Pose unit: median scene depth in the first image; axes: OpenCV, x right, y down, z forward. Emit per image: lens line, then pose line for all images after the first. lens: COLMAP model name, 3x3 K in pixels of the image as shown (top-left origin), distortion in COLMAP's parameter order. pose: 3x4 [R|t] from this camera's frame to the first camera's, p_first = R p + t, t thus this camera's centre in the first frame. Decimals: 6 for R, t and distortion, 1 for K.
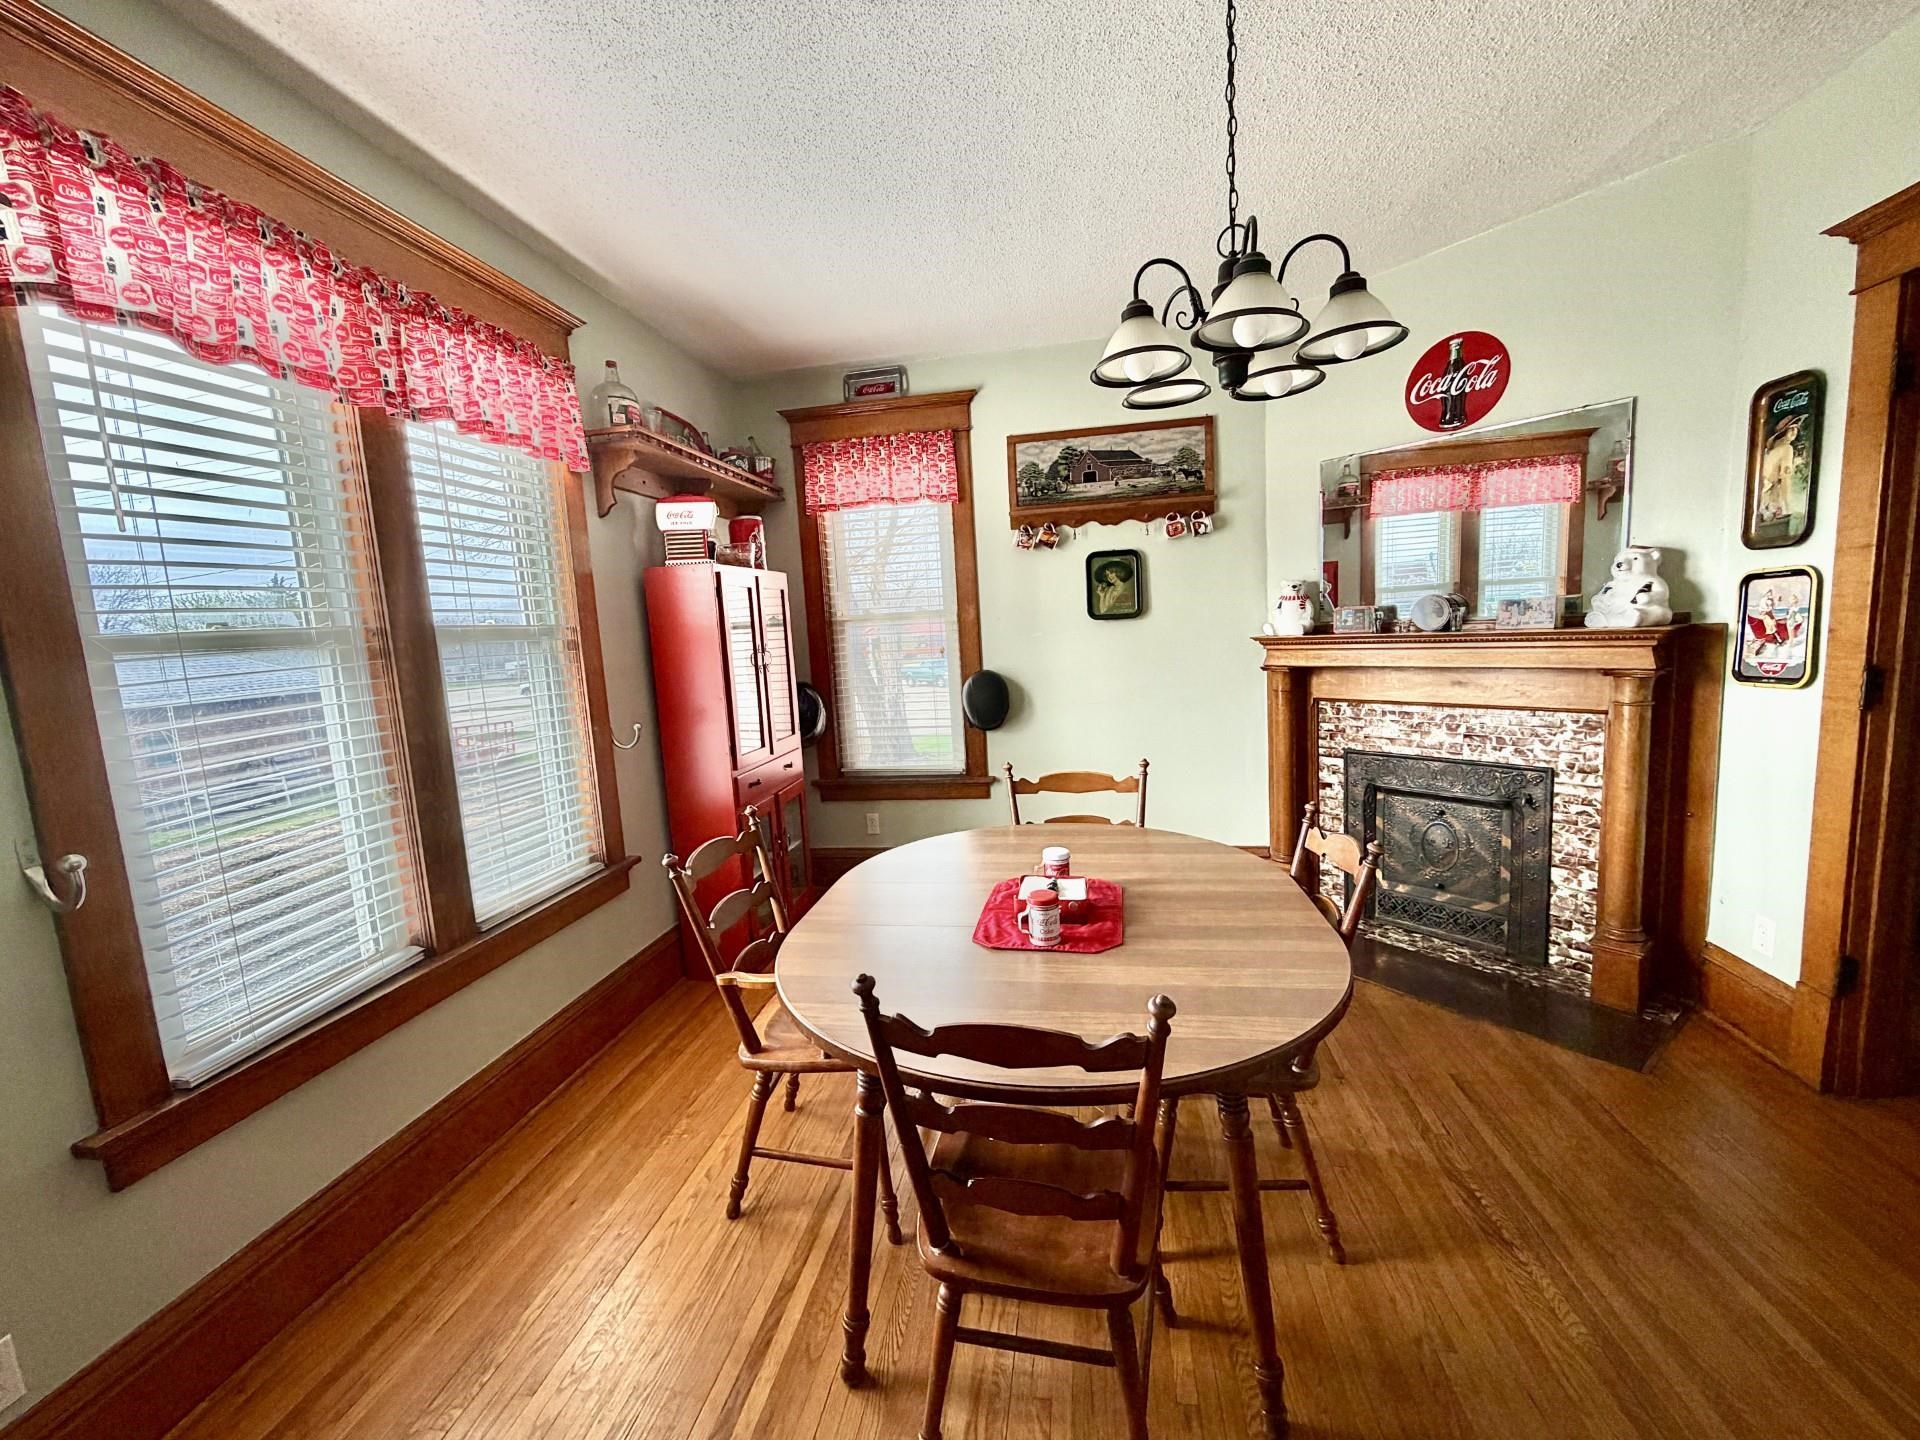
lens RADIAL K [[765.2, 0, 953.4], [0, 765.2, 721.3], [0, 0, 1]] dist [0.000754, -0.000261]
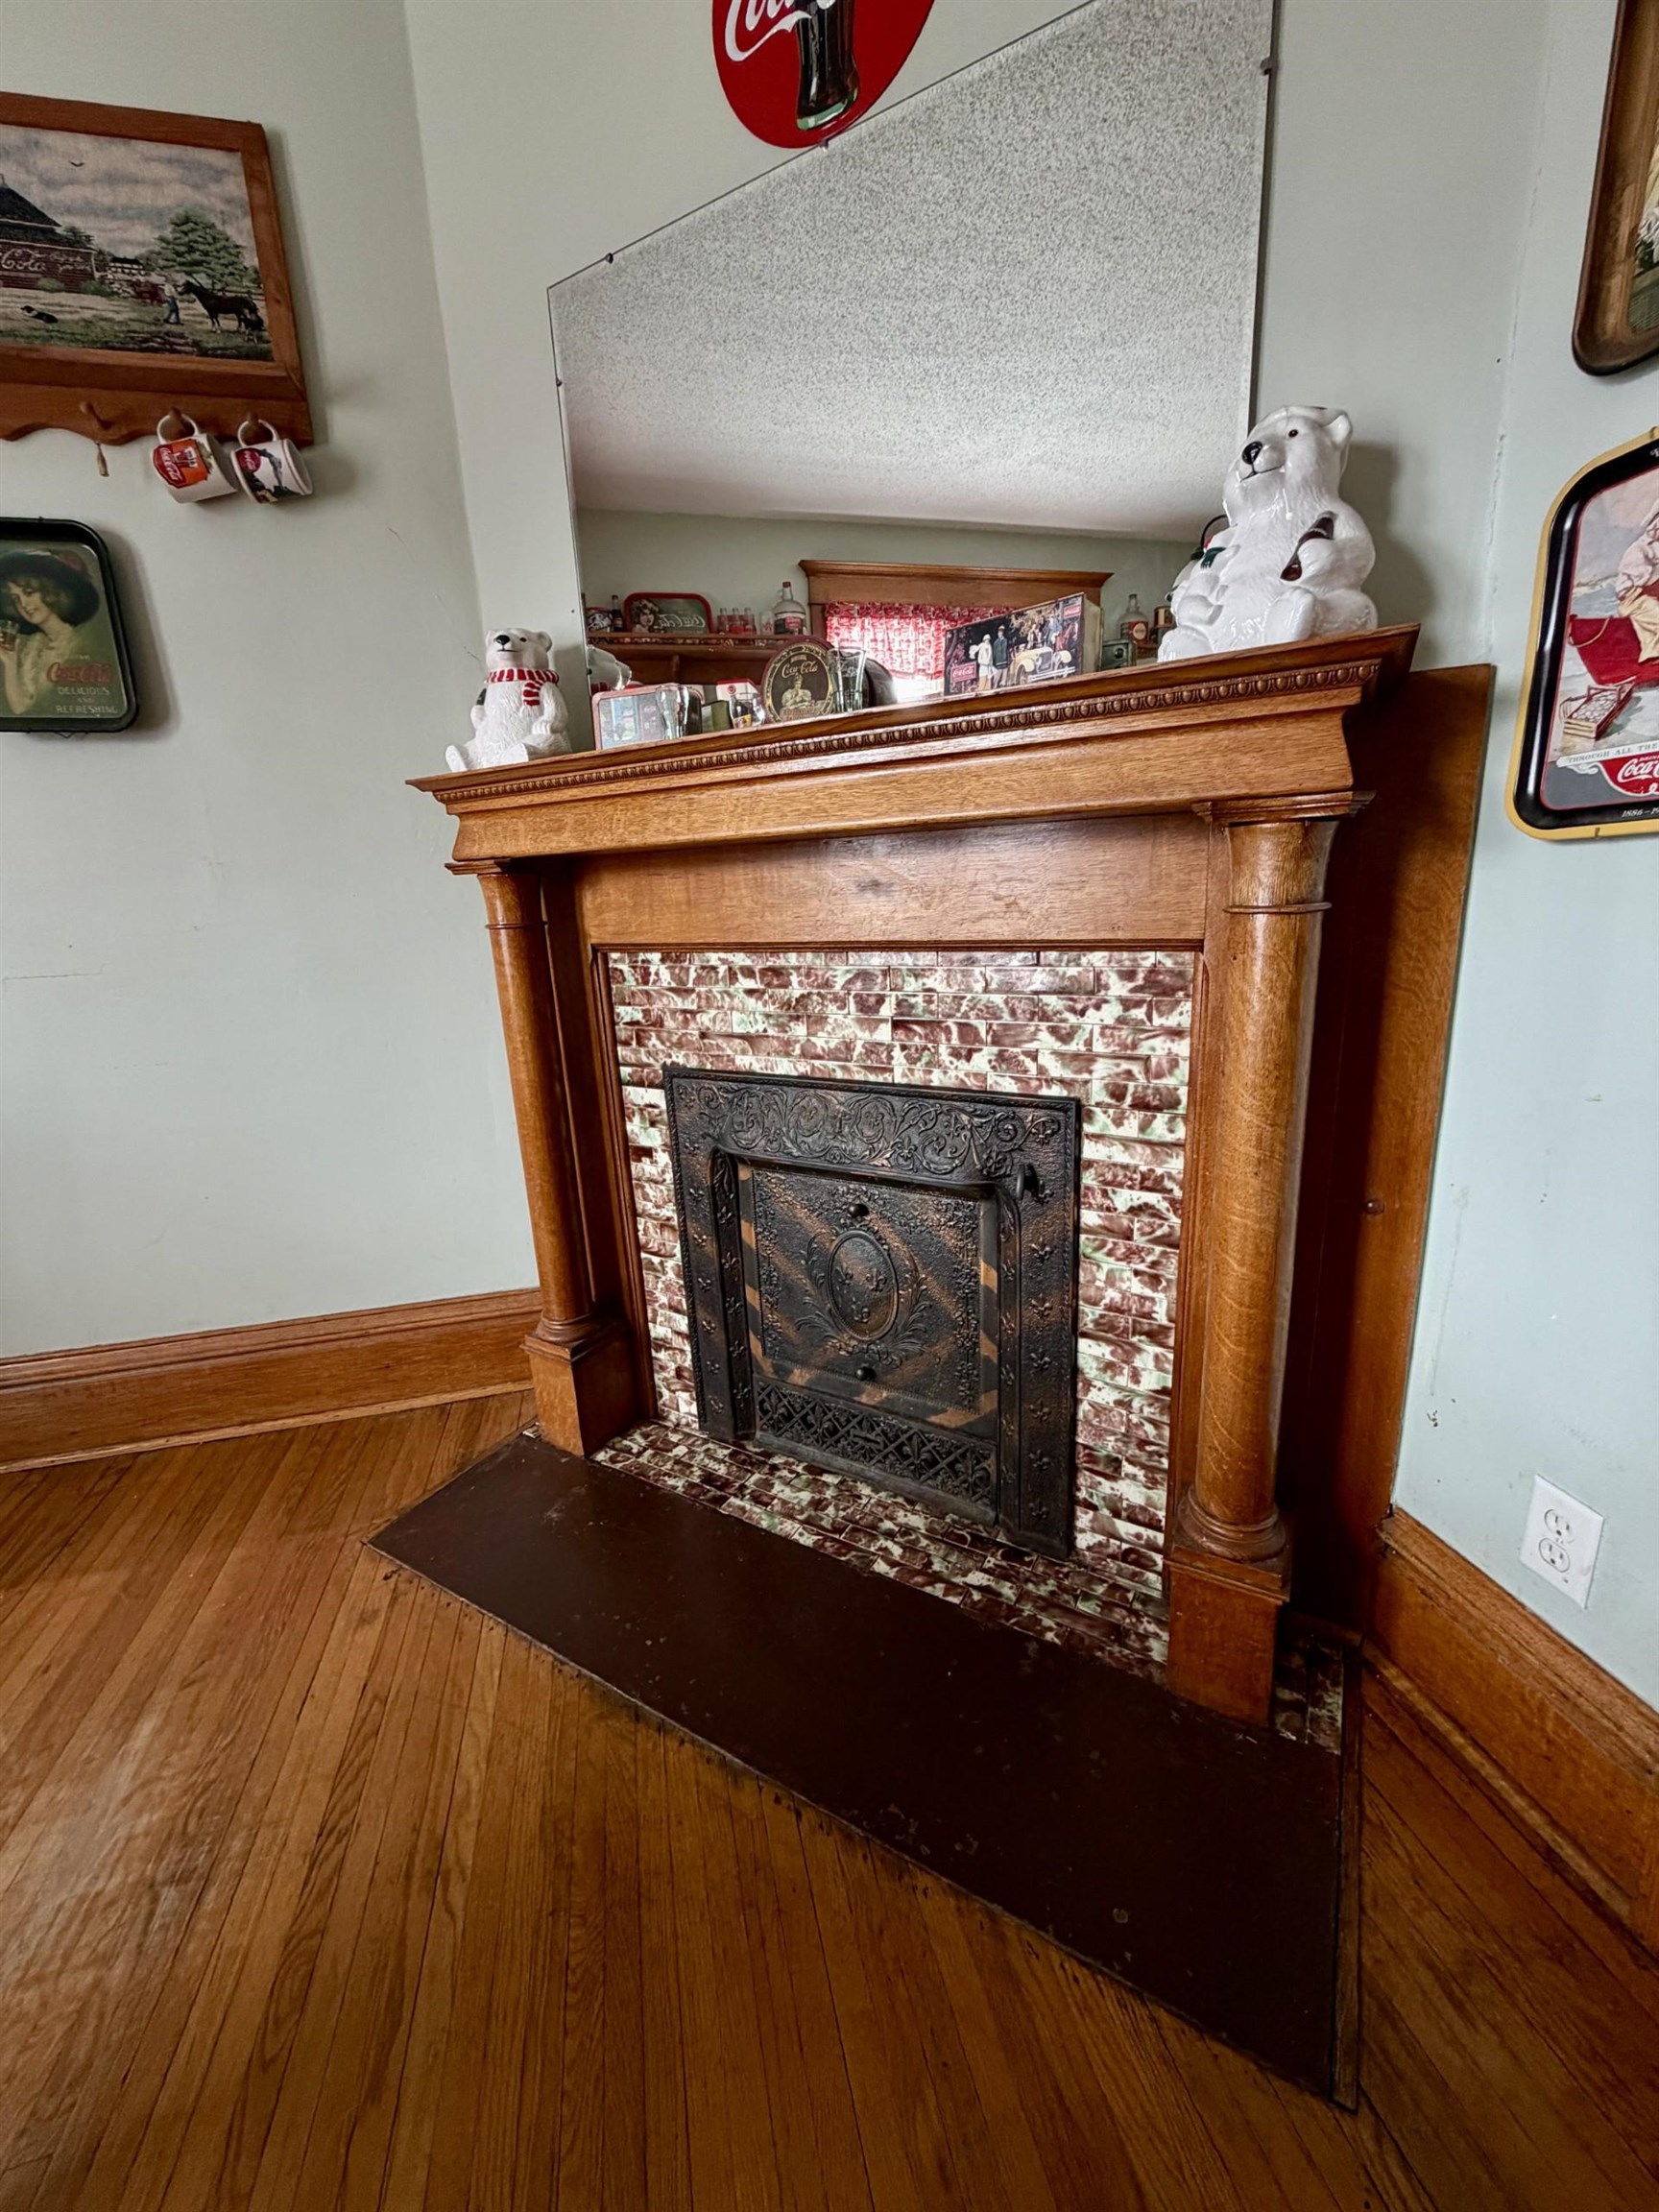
lens RADIAL K [[881.6, 0, 827.8], [0, 881.6, 1098.4], [0, 0, 1]] dist [0.000754, -0.000261]
pose [[0.917462, -0.079538, 0.389791, 0.468140], [0.042198, 0.993739, 0.103453, 0.009085], [-0.395579, -0.078466, 0.915074, 0.610055]]
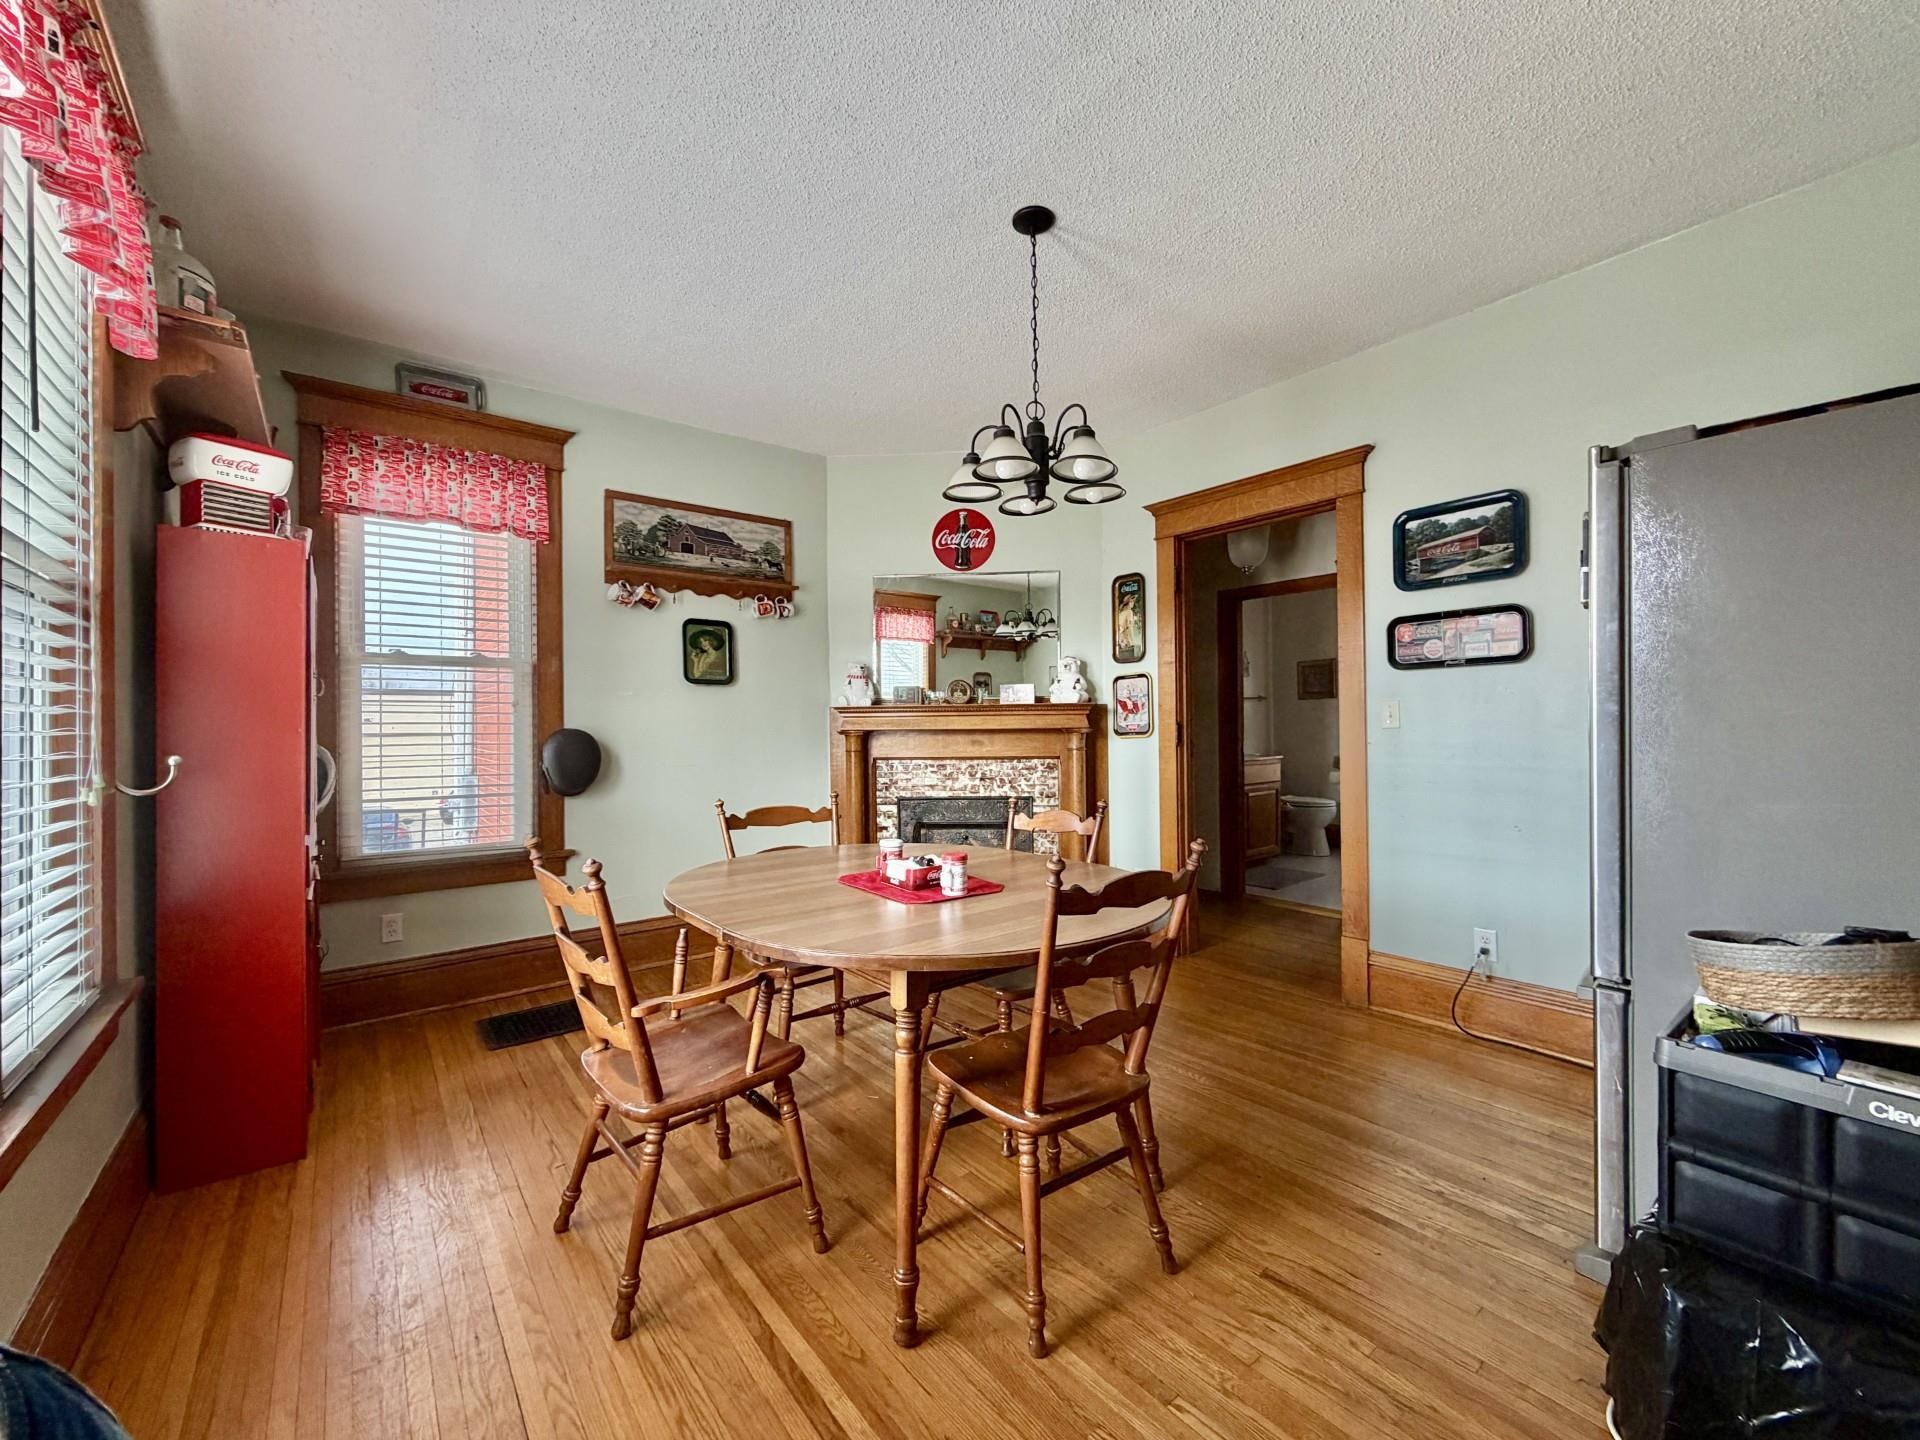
lens RADIAL K [[765.2, 0, 953.4], [0, 765.2, 721.3], [0, 0, 1]] dist [0.000754, -0.000261]
pose [[0.662325, 0.054123, 0.747260, -0.444934], [0.066544, 0.989196, -0.130626, 0.097105], [-0.746256, 0.136242, 0.651567, 0.098029]]
